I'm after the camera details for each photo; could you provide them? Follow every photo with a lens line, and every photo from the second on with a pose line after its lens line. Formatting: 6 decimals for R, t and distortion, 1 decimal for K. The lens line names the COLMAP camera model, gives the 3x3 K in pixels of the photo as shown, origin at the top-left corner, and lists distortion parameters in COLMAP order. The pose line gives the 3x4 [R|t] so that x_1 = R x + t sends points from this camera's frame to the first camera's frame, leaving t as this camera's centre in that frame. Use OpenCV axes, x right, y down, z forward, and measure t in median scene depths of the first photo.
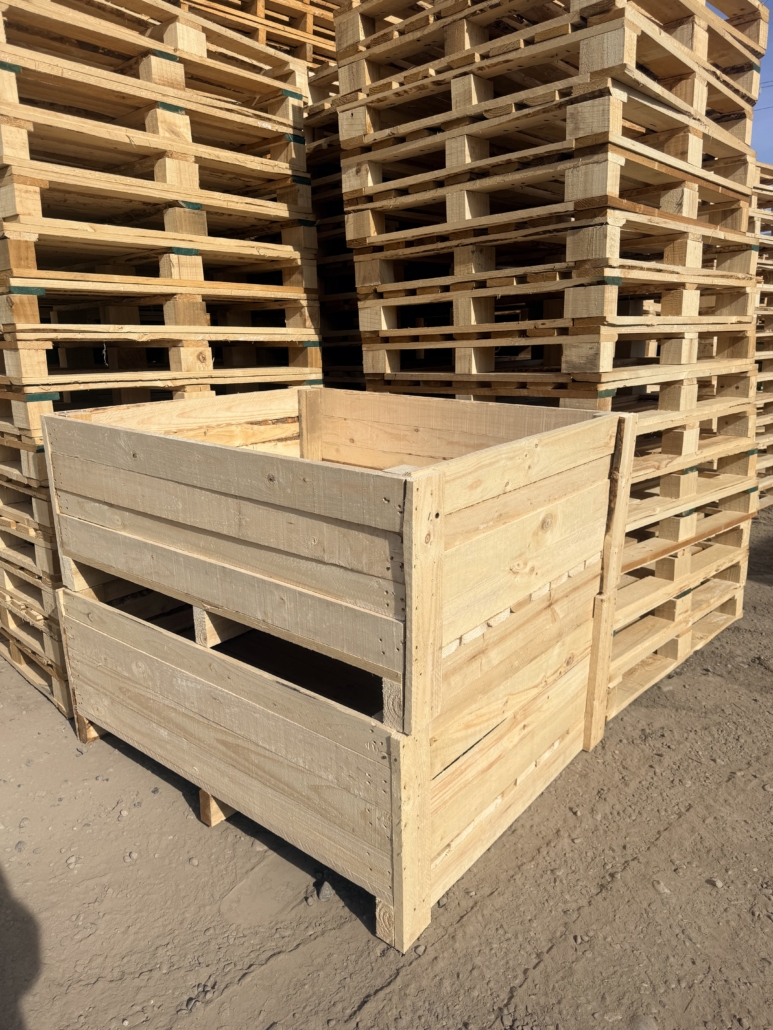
lens RADIAL K [[716.1, 0, 372.7], [0, 716.1, 512.7], [0, 0, 1]] dist [0.081563, -0.082948]
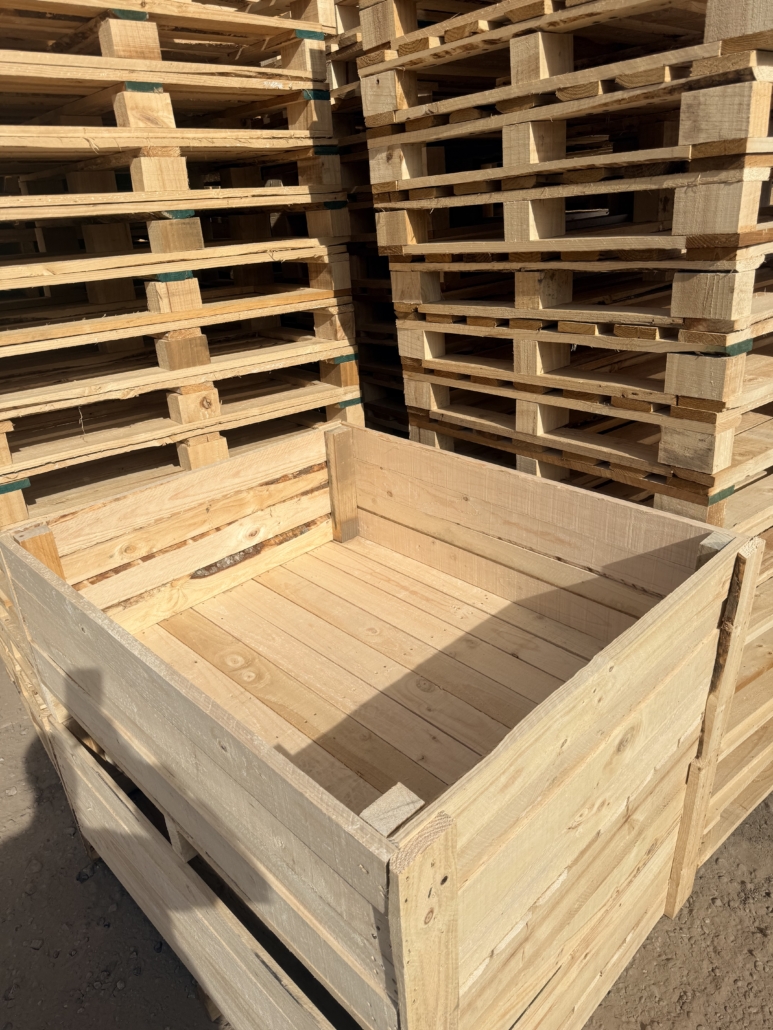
lens RADIAL K [[716.1, 0, 372.7], [0, 716.1, 512.7], [0, 0, 1]] dist [0.081563, -0.082948]
pose [[0.992653, 0.002576, -0.120970, 0.056595], [0.017319, 0.986454, 0.163120, -0.239309], [0.119752, -0.164016, 0.979162, 0.210526]]
